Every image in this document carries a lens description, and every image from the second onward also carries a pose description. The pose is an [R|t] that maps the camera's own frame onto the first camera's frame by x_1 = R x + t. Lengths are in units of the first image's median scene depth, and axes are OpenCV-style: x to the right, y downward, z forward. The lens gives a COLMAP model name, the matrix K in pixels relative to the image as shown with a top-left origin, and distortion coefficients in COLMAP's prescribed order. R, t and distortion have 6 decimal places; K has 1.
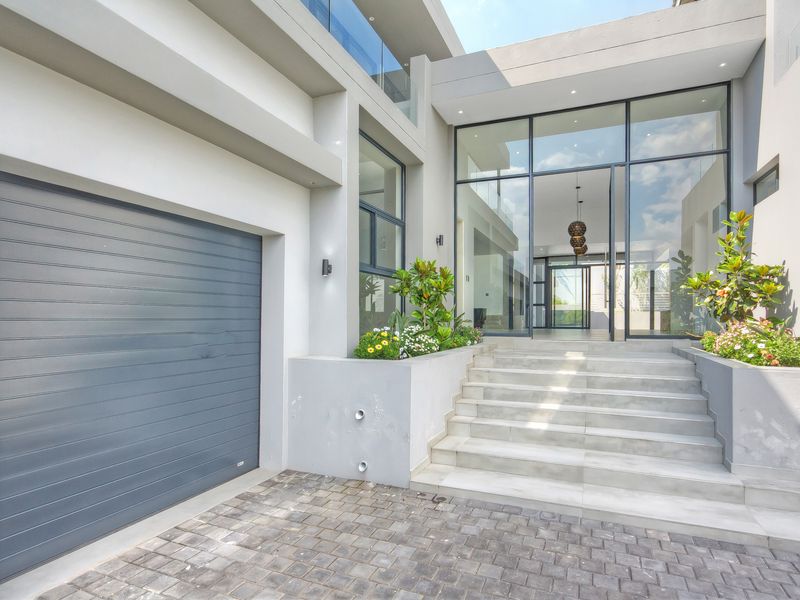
lens RADIAL K [[426.3, 0, 399.7], [0, 426.3, 316.7], [0, 0, 1]] dist [0.002851, 0.000264]
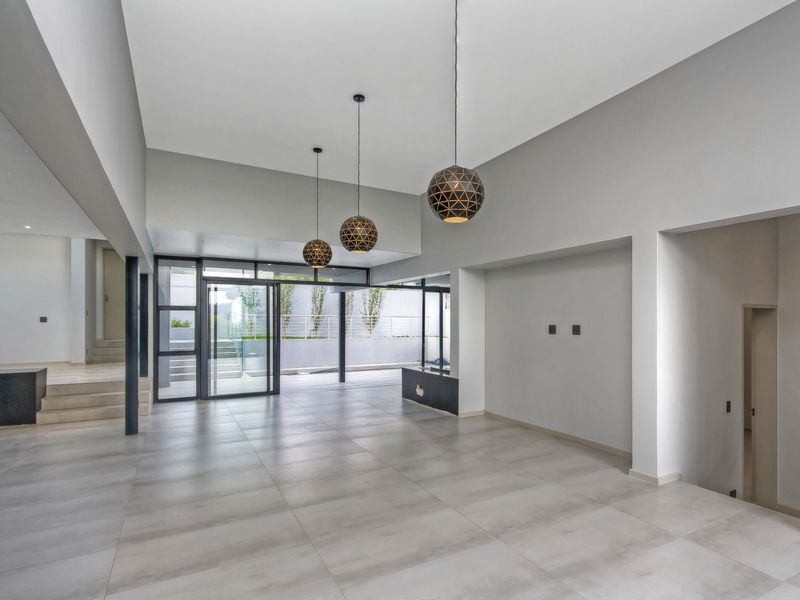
lens RADIAL K [[426.3, 0, 399.7], [0, 426.3, 316.7], [0, 0, 1]] dist [0.002851, 0.000264]
pose [[0.609099, 0.004739, 0.793080, 0.088374], [-0.002736, 0.999989, -0.003873, -0.068775], [-0.793089, 0.000189, 0.609105, 0.503308]]
